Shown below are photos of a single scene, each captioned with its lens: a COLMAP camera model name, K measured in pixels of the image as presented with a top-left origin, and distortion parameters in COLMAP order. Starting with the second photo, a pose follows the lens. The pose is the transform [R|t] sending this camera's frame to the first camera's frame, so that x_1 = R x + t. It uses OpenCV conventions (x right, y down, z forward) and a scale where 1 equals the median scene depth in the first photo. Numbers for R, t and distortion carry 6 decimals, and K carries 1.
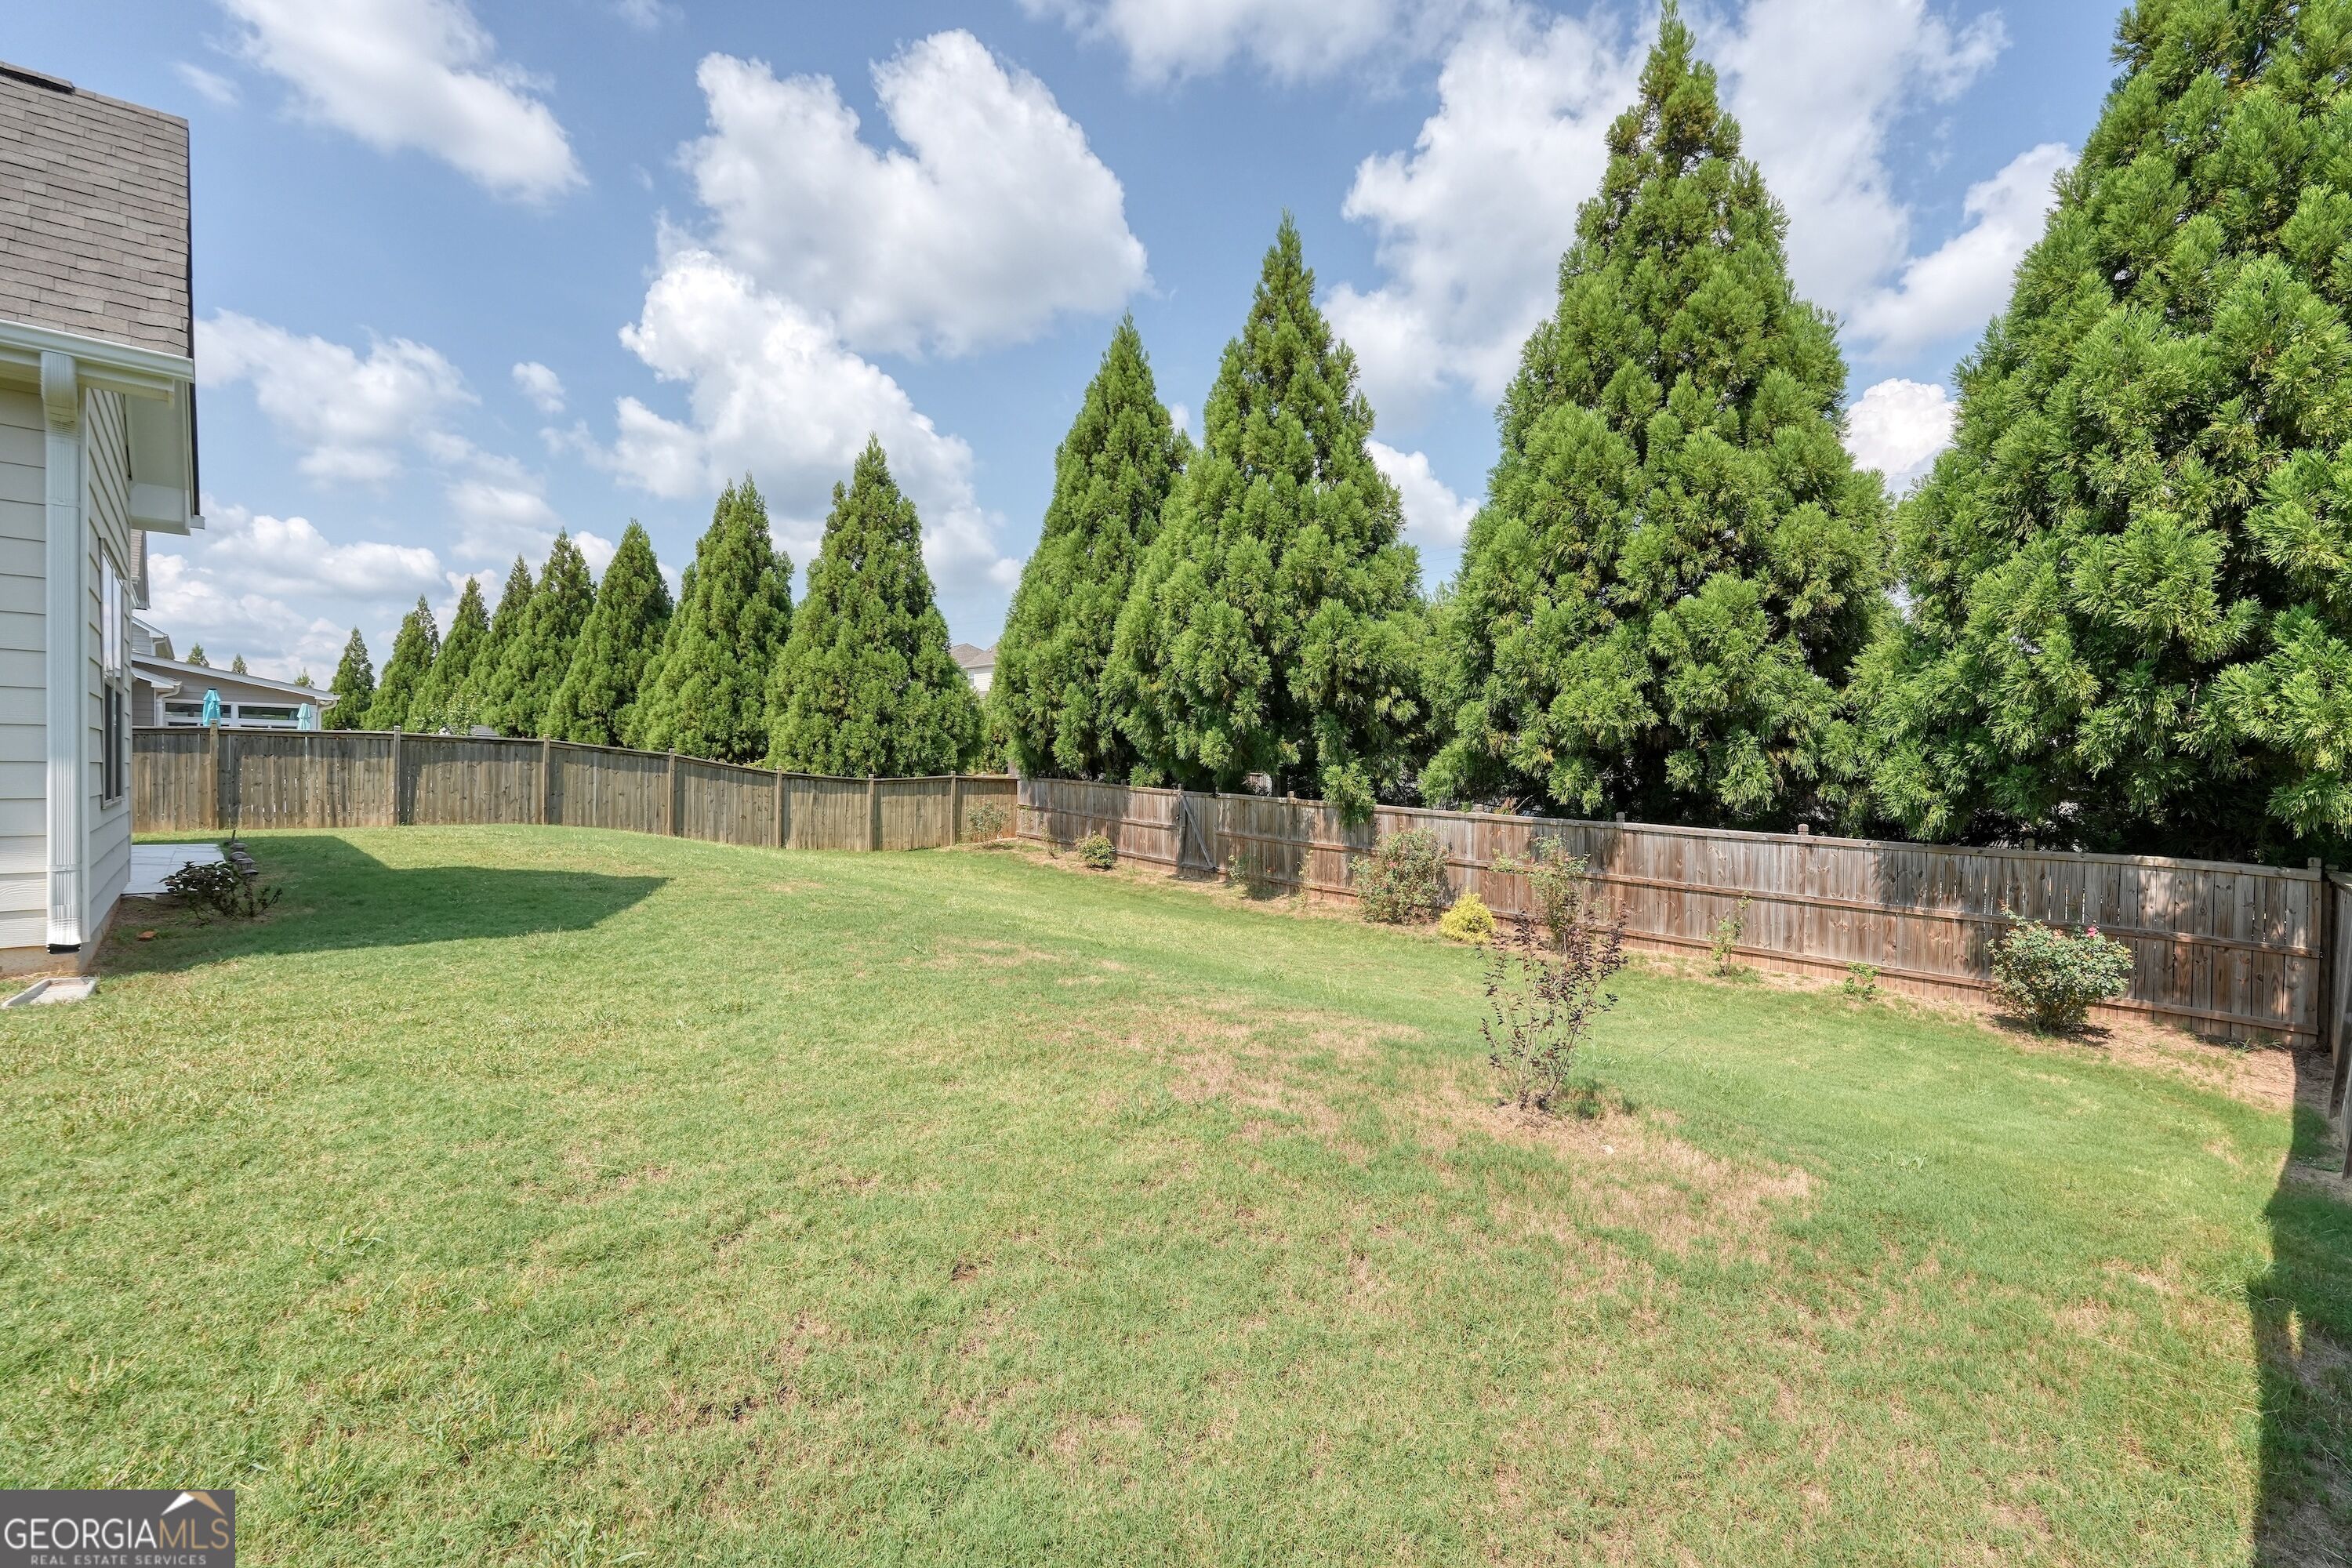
lens RADIAL K [[1039.5, 0, 1176.0], [0, 1039.5, 784.0], [0, 0, 1]] dist [0.000685, 0.000029]
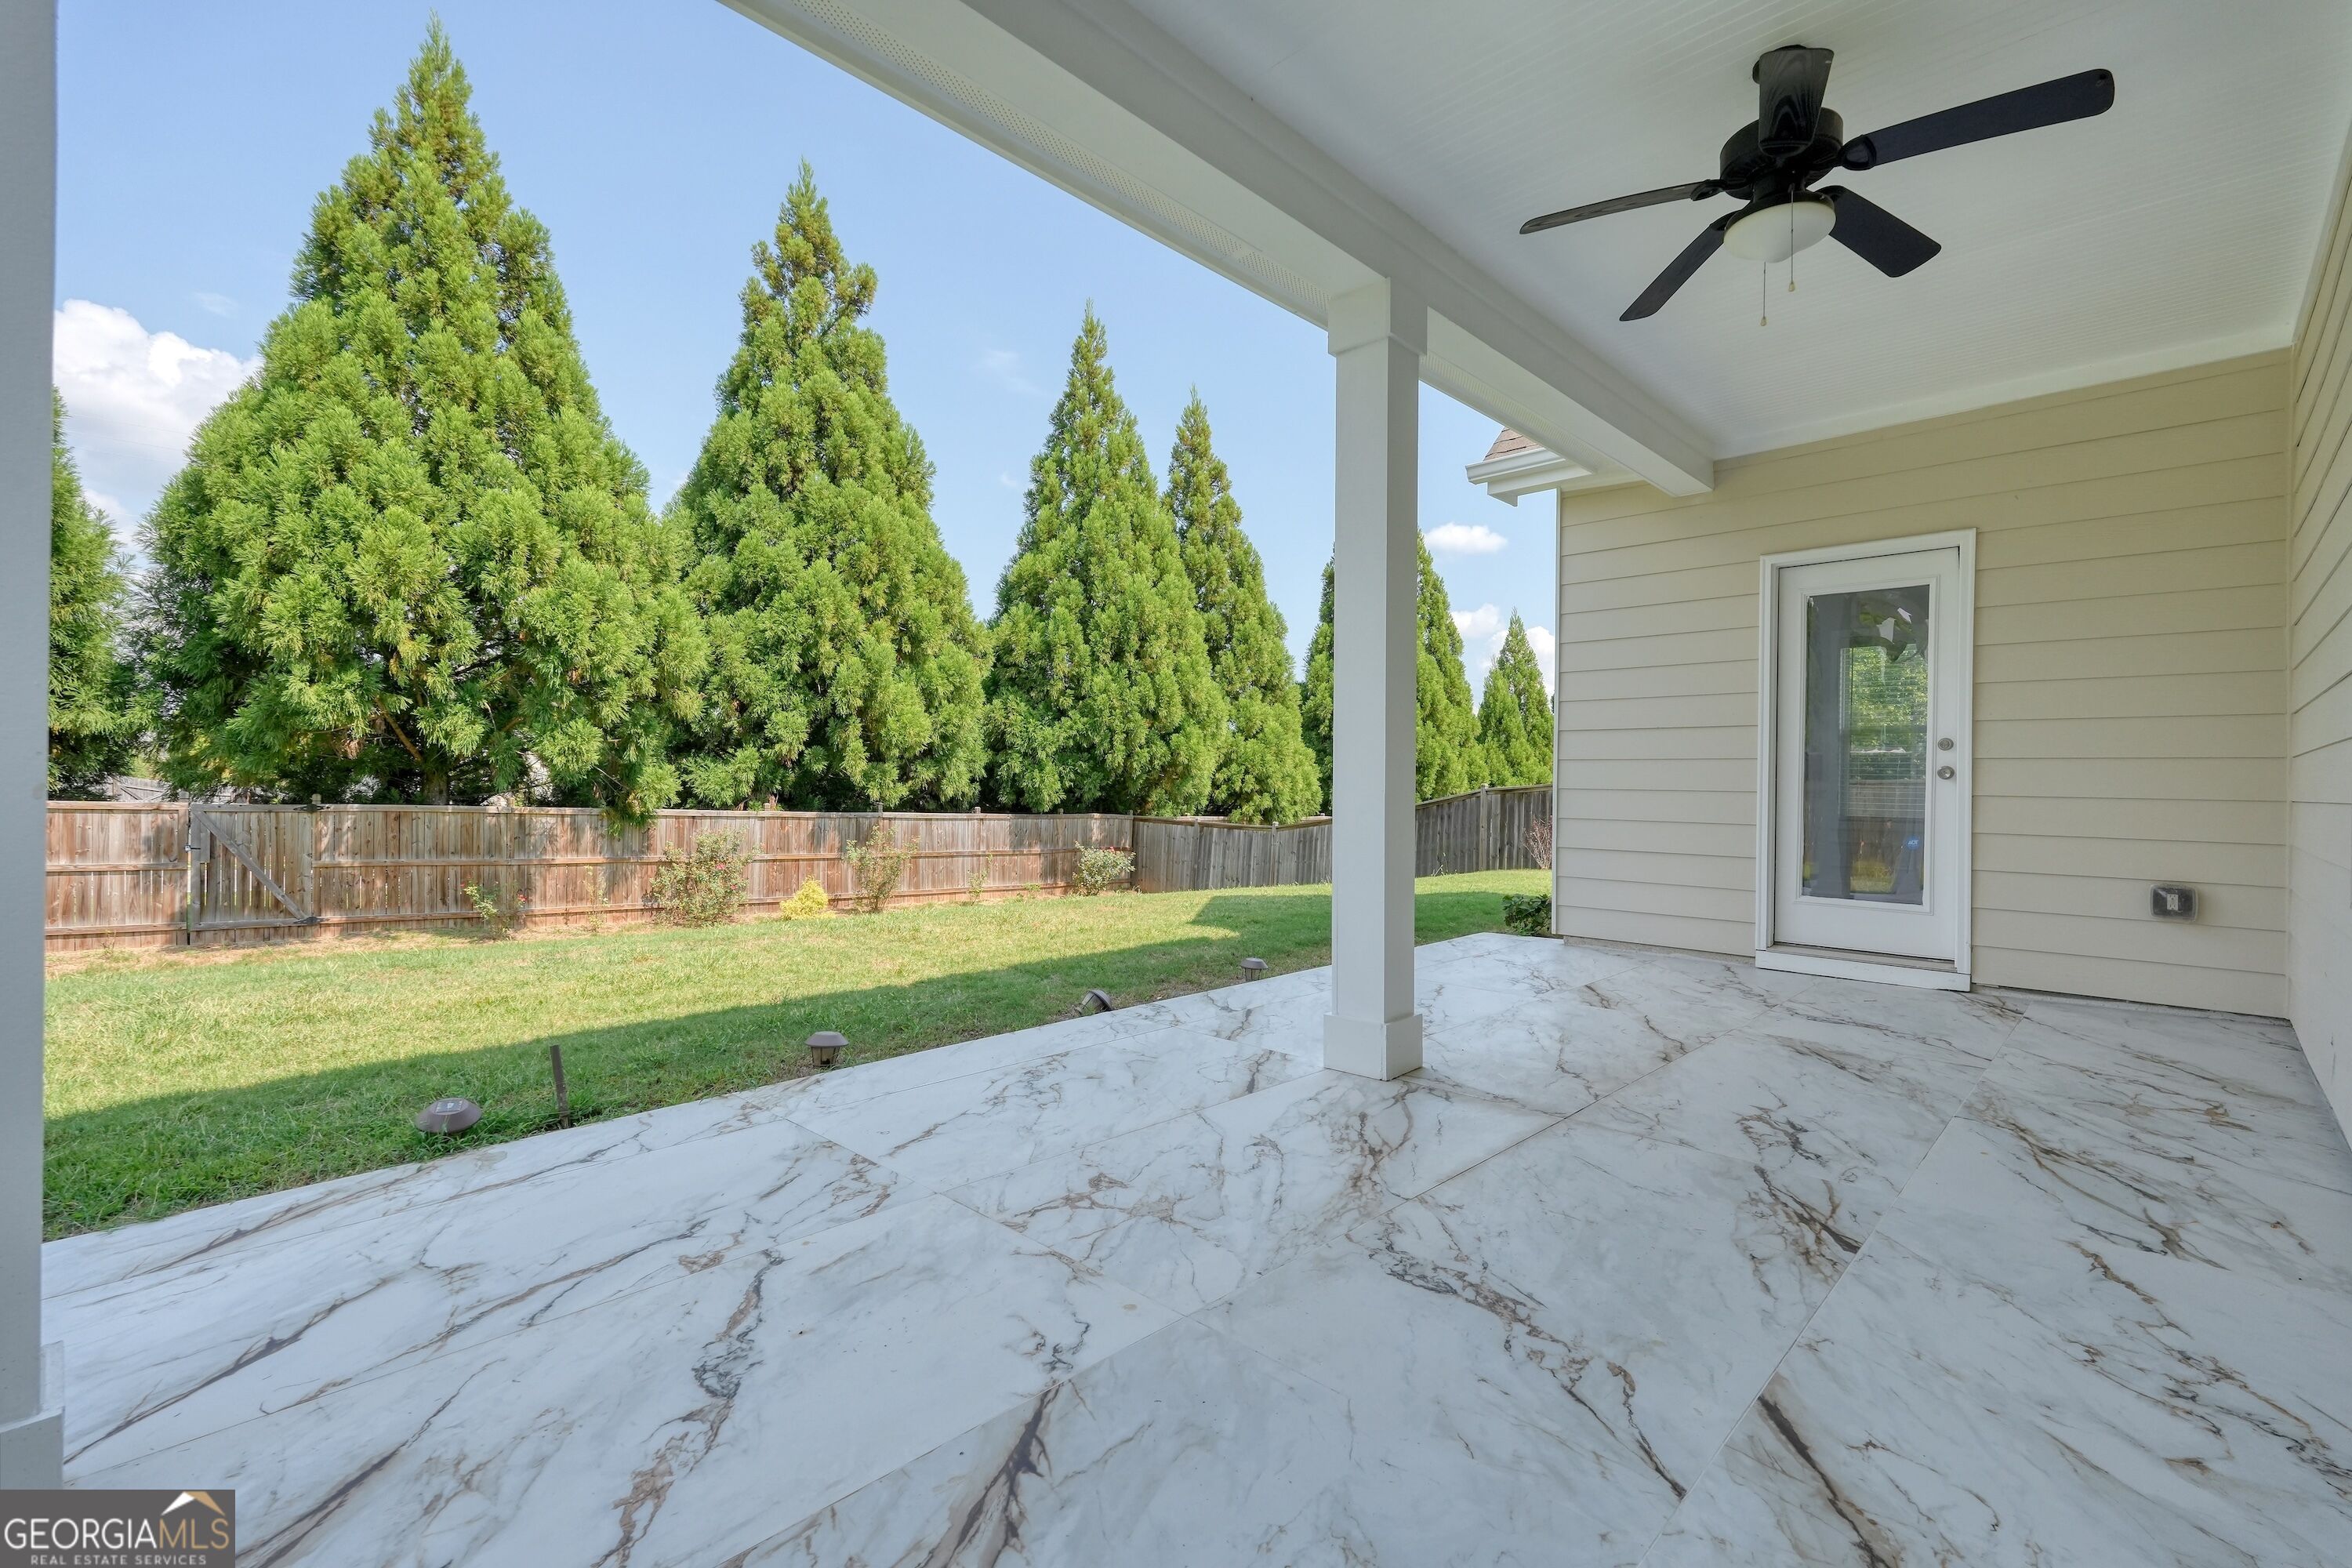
lens RADIAL K [[1039.5, 0, 1176.0], [0, 1039.5, 784.0], [0, 0, 1]] dist [0.000685, 0.000029]
pose [[-0.051463, -0.017421, 0.998523, -0.749234], [0.001062, 0.999846, 0.017499, -0.018128], [-0.998674, 0.001961, -0.051437, 0.563723]]
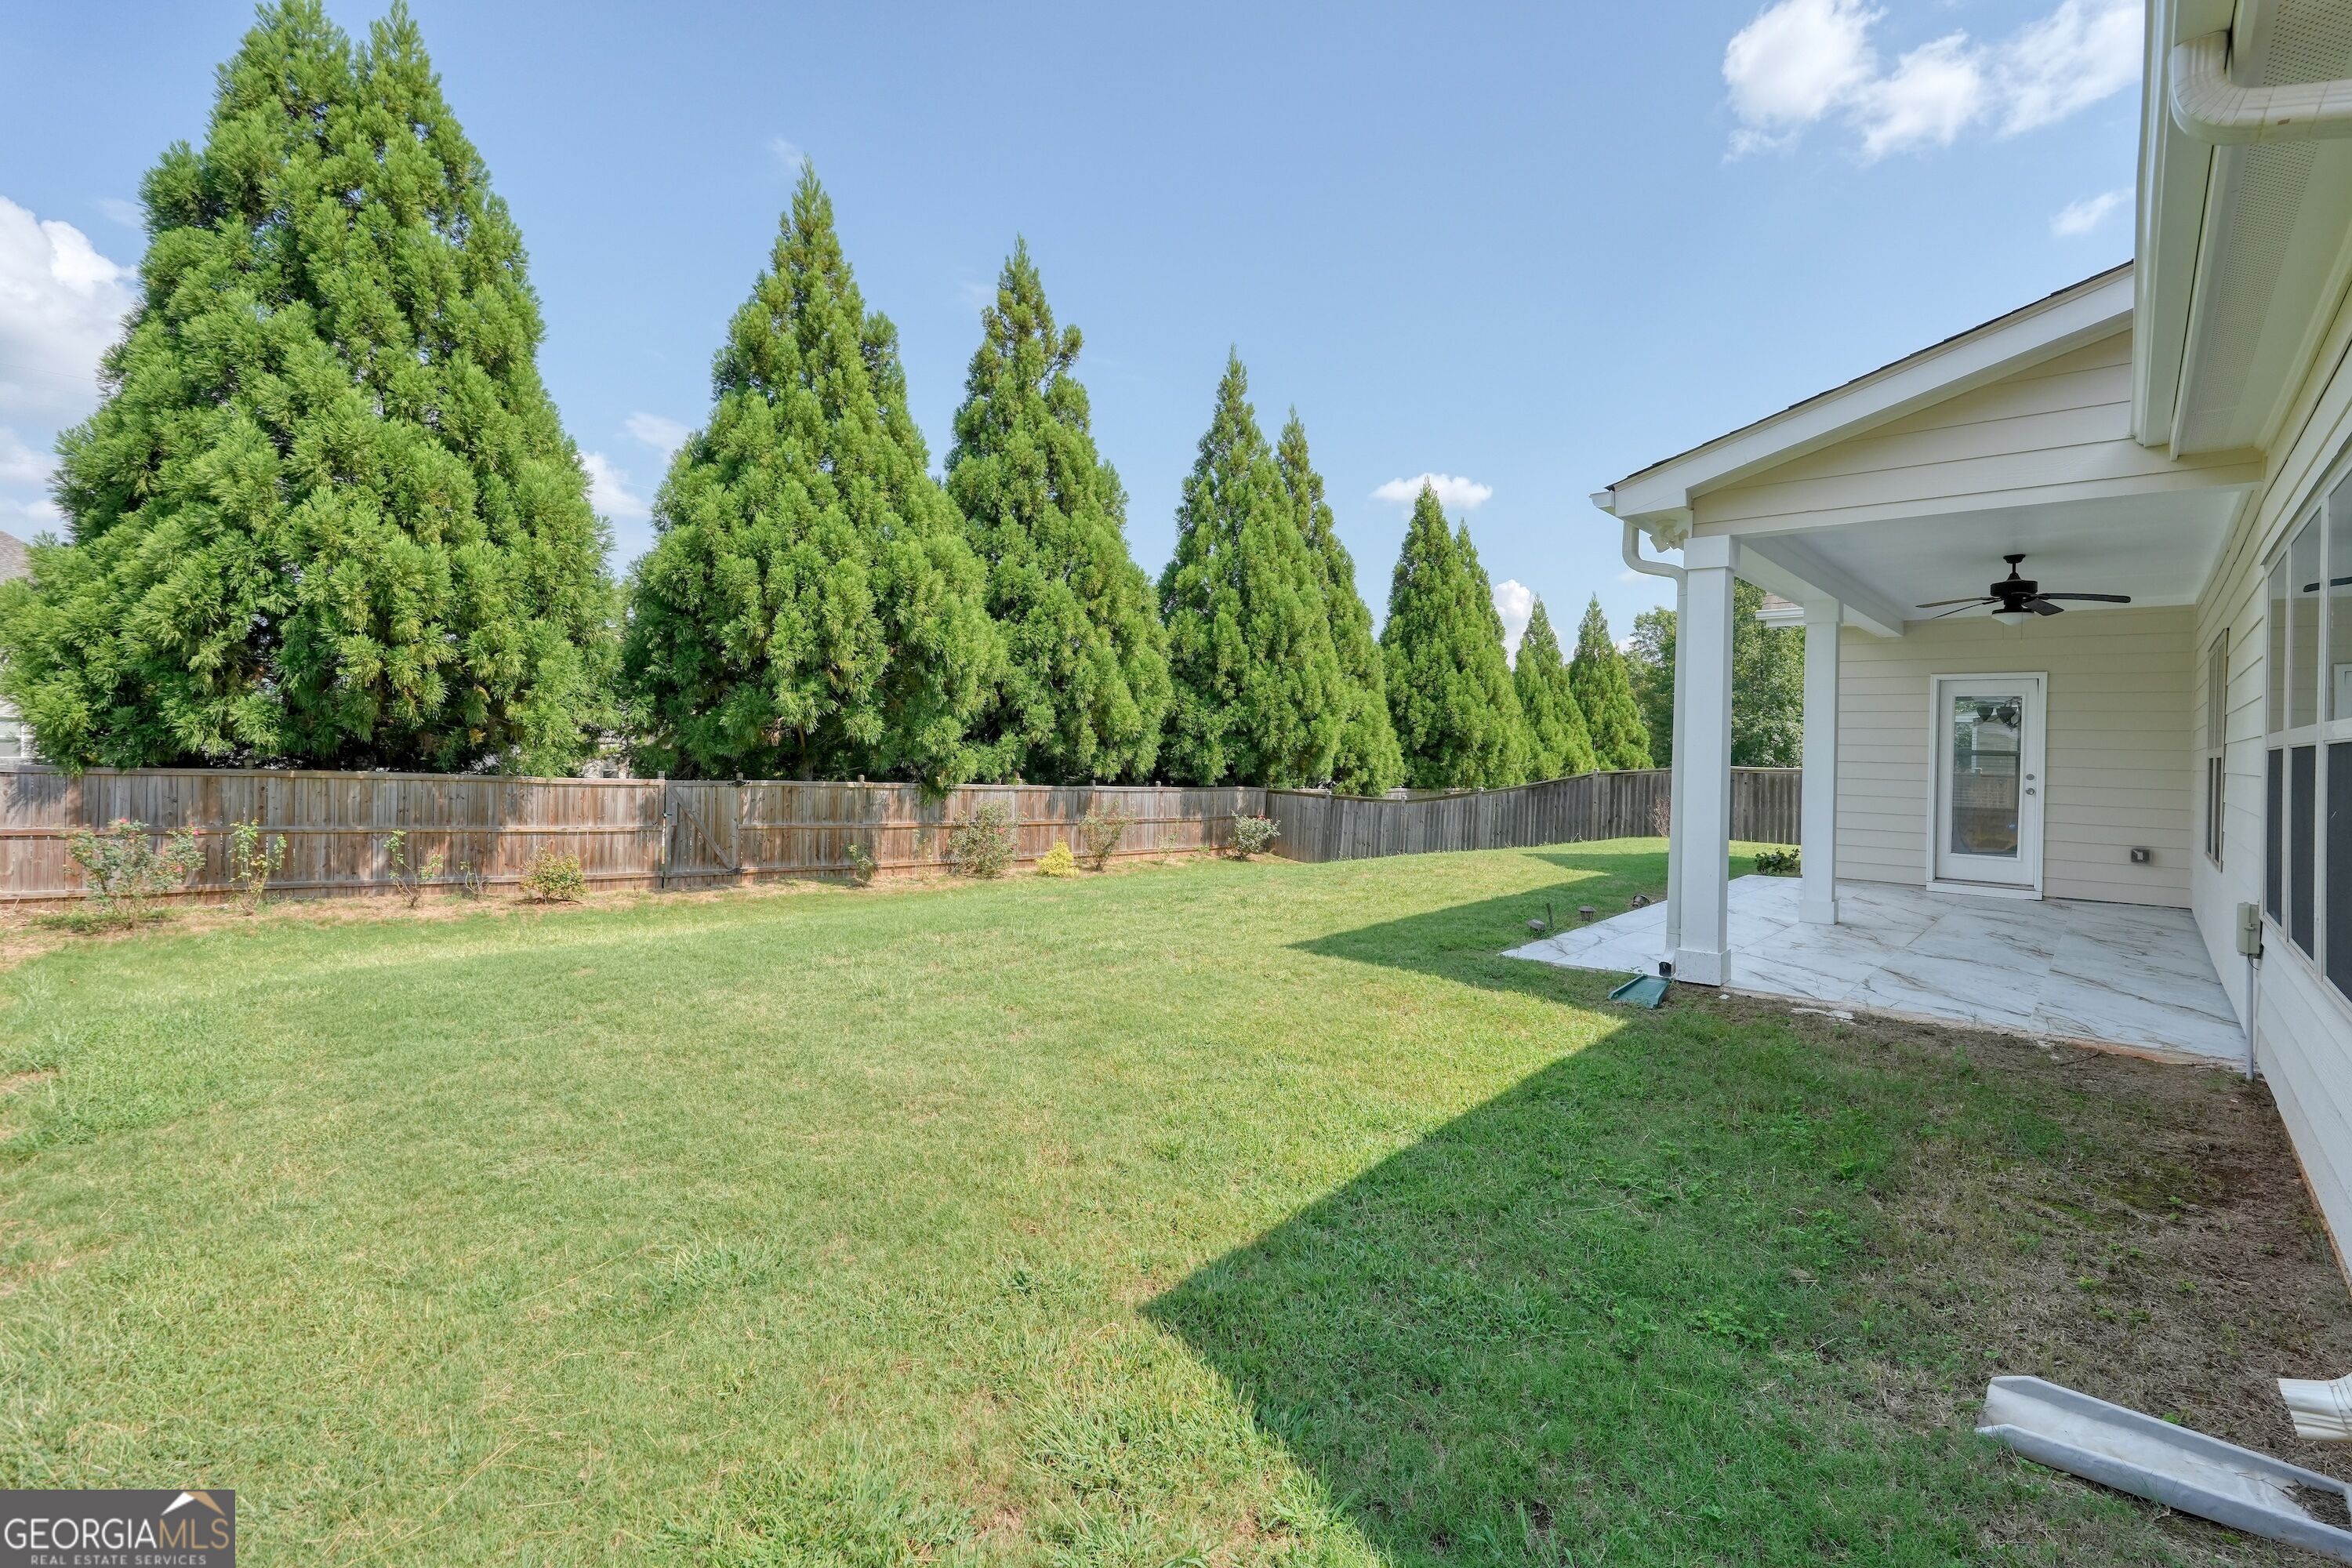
lens RADIAL K [[1070.5, 0, 1169.2], [0, 1070.5, 742.7], [0, 0, 1]] dist [-0.002263, -0.000475]
pose [[-0.085532, -0.015287, 0.996218, -0.998708], [-0.009396, 0.999850, 0.014536, -0.044733], [-0.996291, -0.008117, -0.085663, 0.837716]]
